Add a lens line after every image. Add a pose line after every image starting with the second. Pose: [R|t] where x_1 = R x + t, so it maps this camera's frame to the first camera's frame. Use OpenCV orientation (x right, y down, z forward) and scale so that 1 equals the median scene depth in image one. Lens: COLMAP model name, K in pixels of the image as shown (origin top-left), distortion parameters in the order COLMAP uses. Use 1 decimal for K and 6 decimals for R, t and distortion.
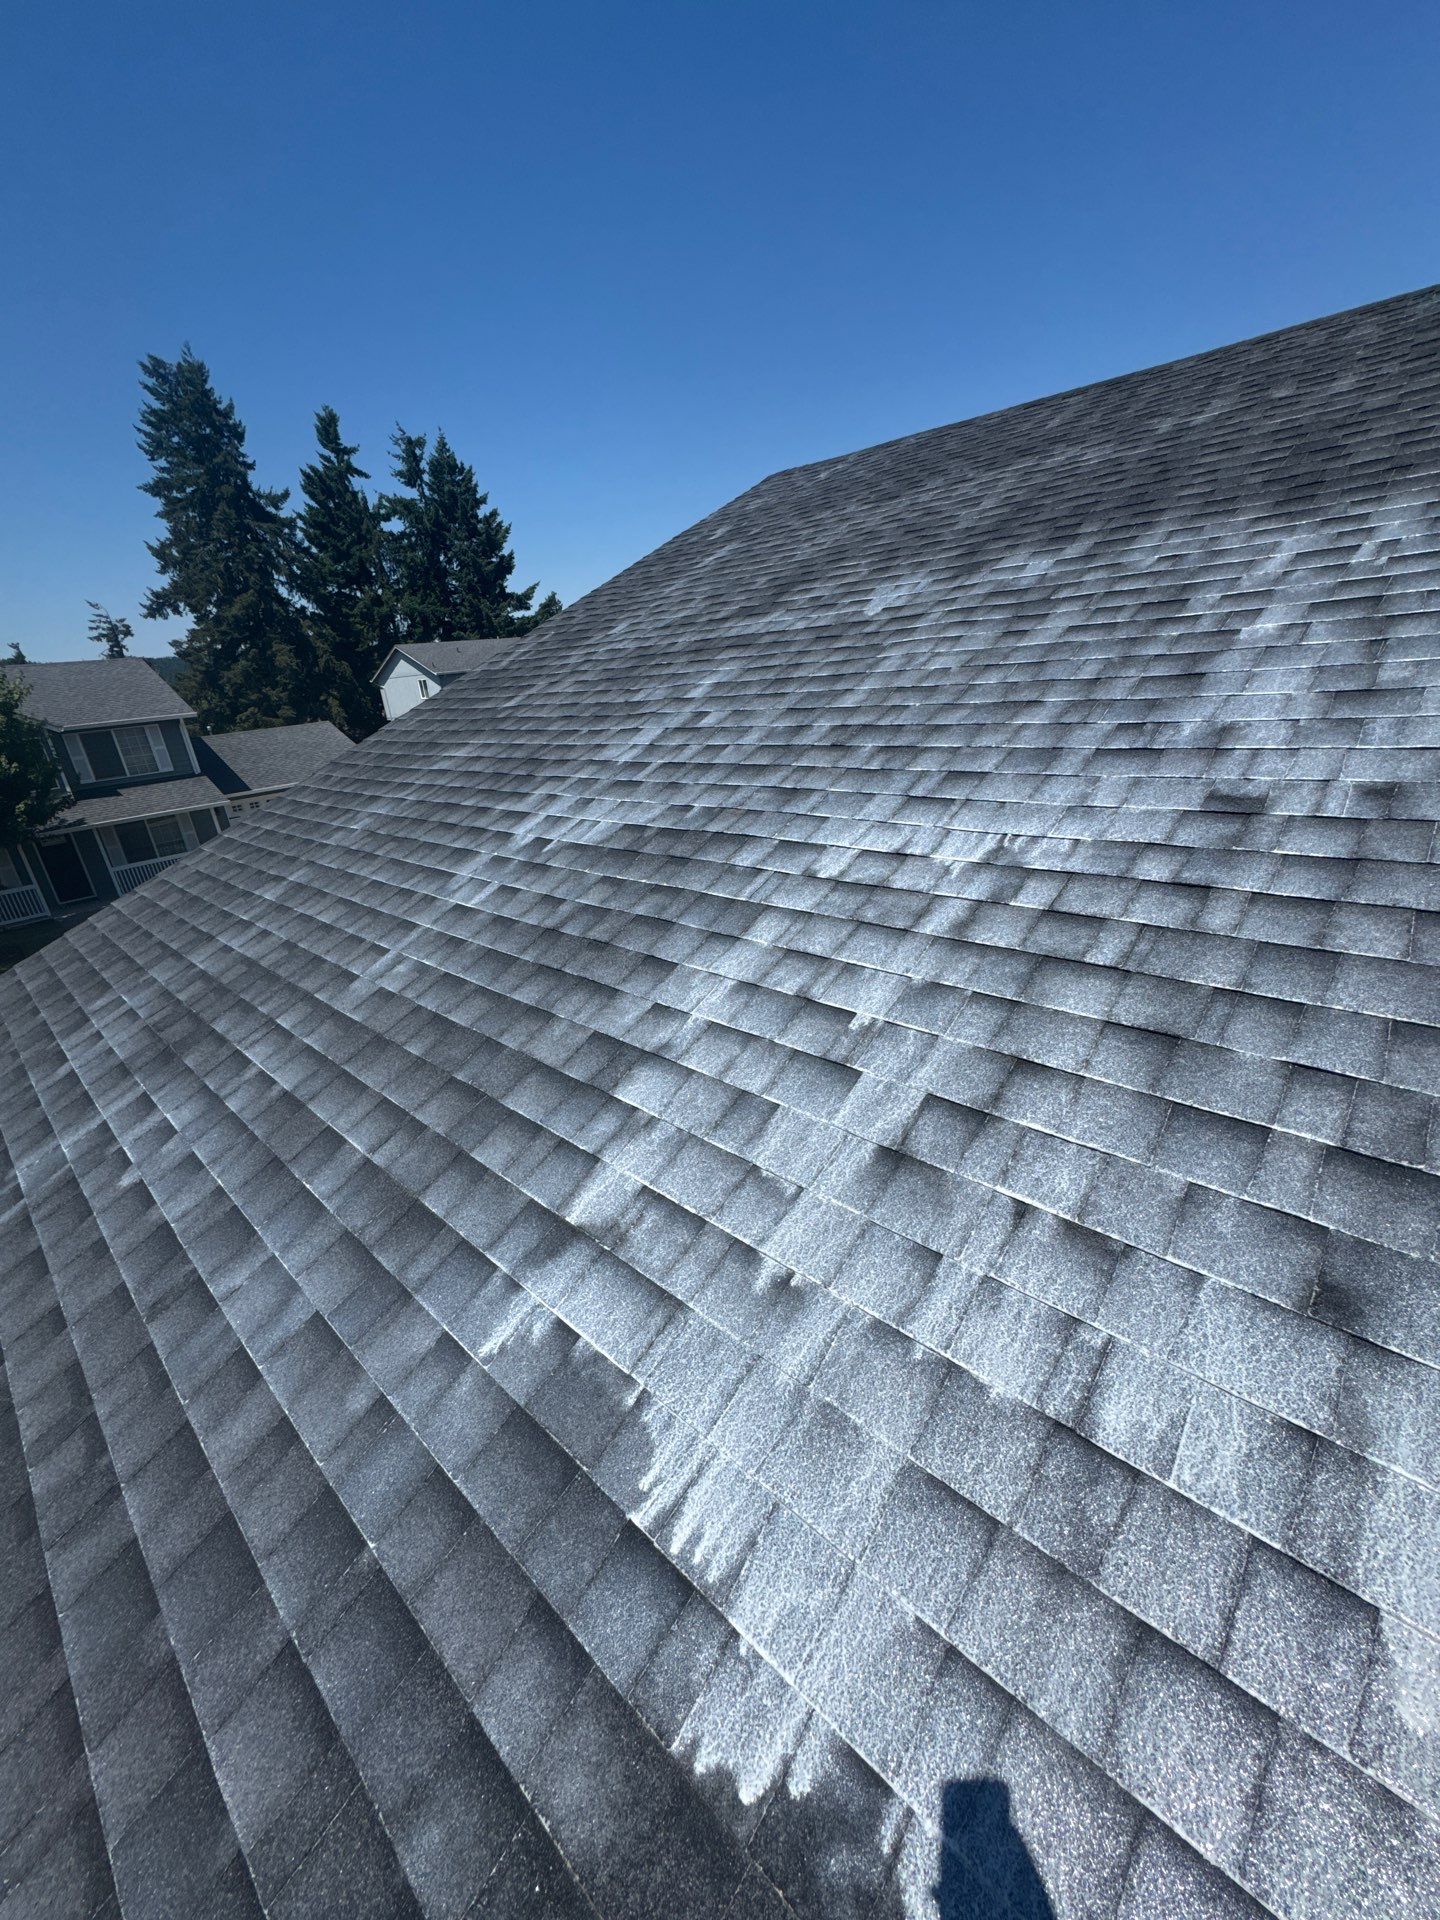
lens RADIAL K [[771.6, 0, 713.7], [0, 771.6, 960.1], [0, 0, 1]] dist [-0.002072, 0.000103]
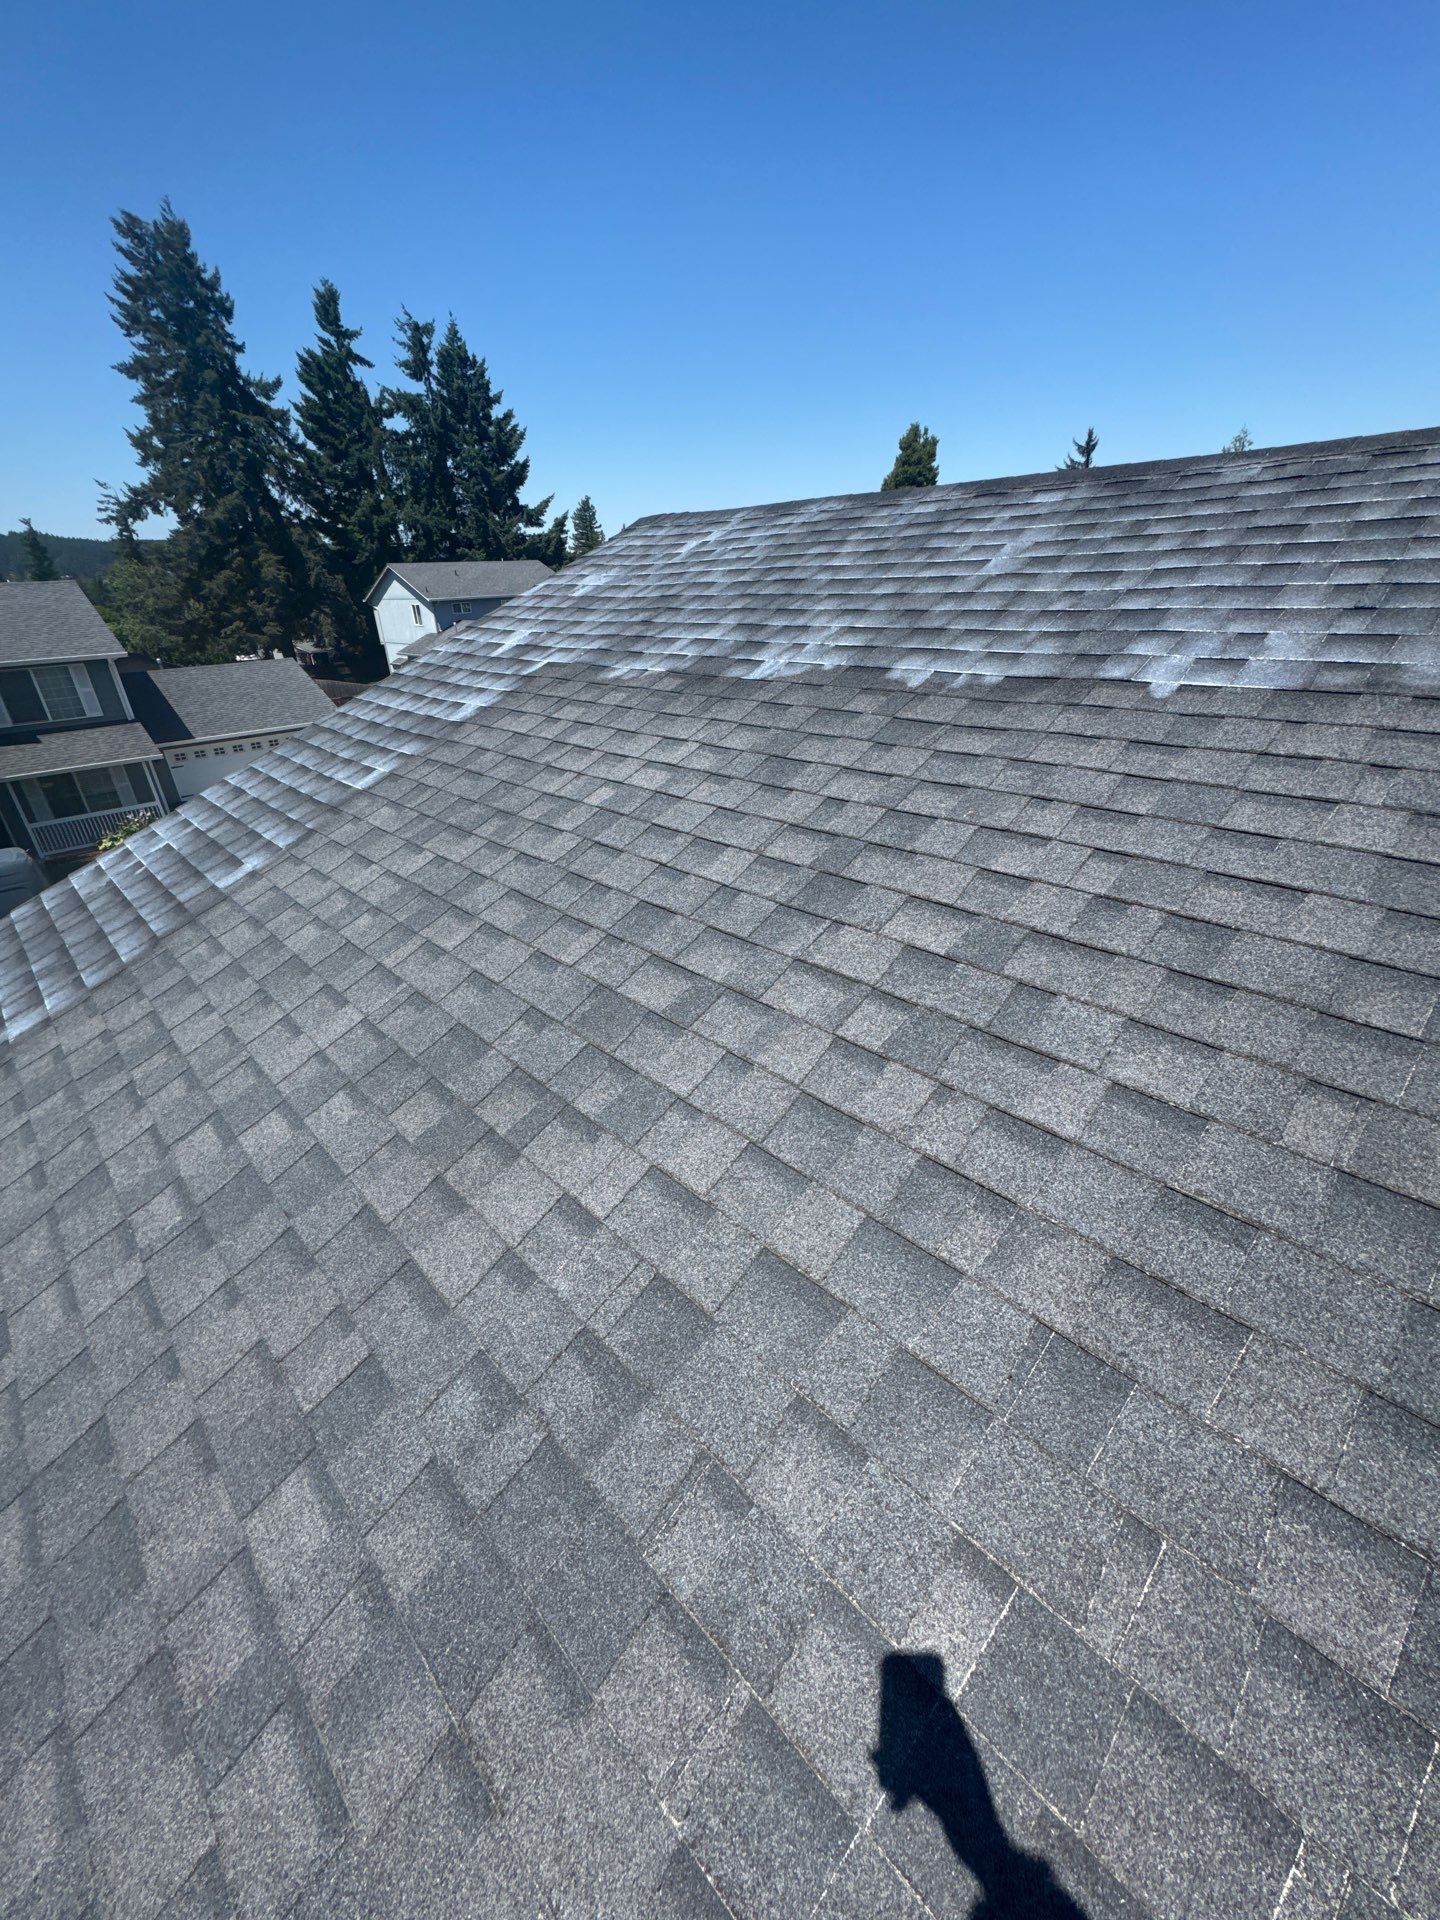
lens RADIAL K [[773.6, 0, 714.6], [0, 773.6, 954.4], [0, 0, 1]] dist [0.002225, -0.000030]
pose [[0.997474, 0.068367, -0.019278, 0.427479], [-0.066469, 0.994063, 0.086138, -0.714603], [0.025053, -0.084639, 0.996097, 0.647175]]
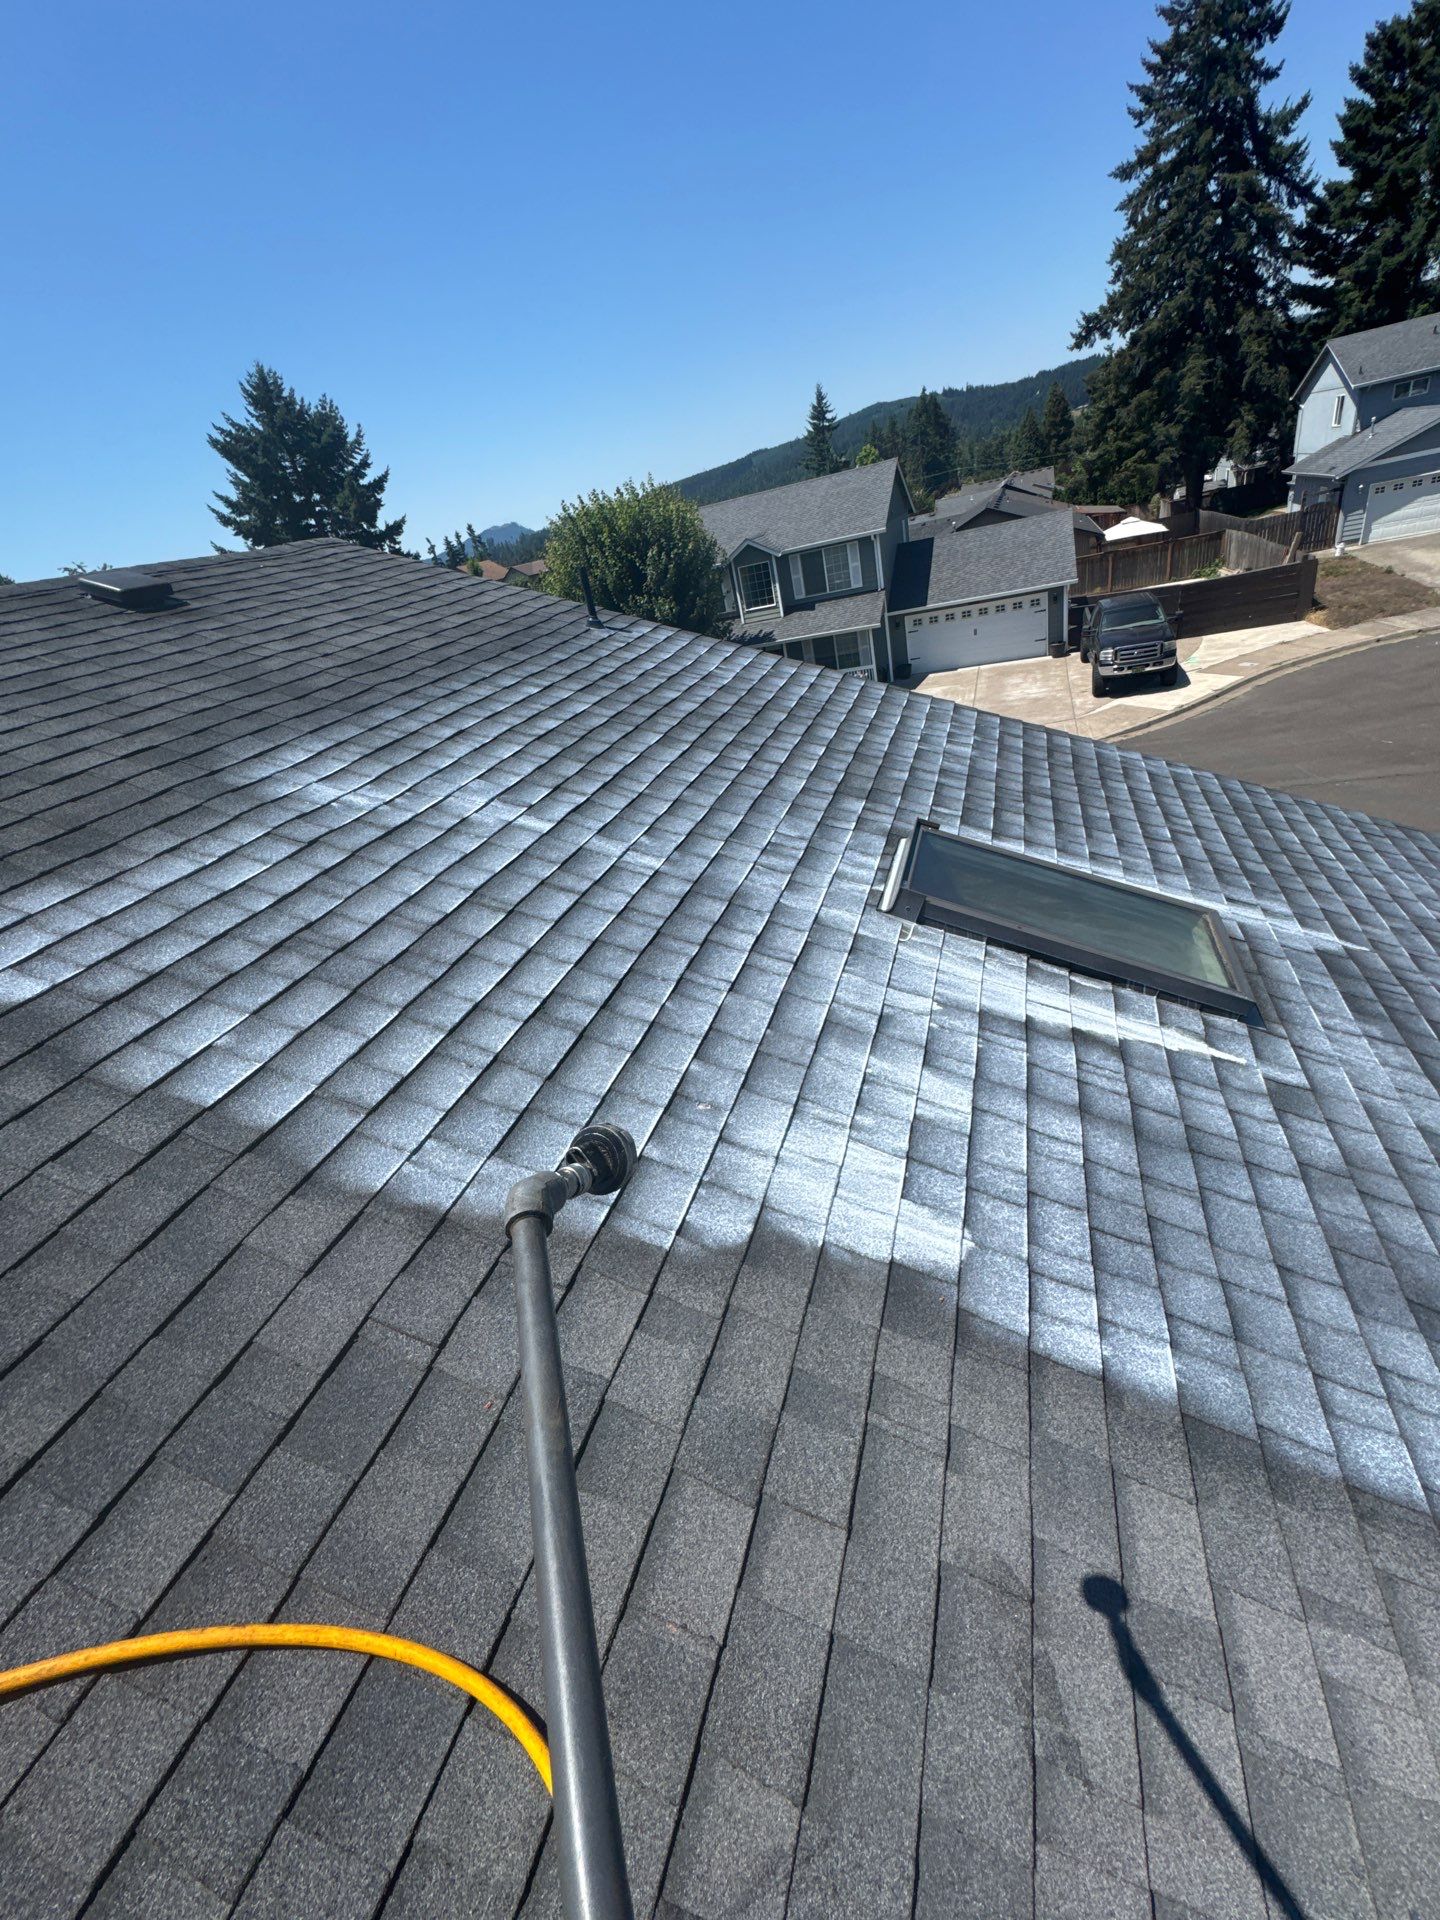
lens RADIAL K [[767.2, 0, 722.1], [0, 767.2, 957.7], [0, 0, 1]] dist [-0.002655, 0.000323]
pose [[0.427220, 0.451543, -0.783321, 2.297609], [-0.171060, 0.891083, 0.420368, -1.544069], [0.887818, -0.045595, 0.457930, 2.354567]]
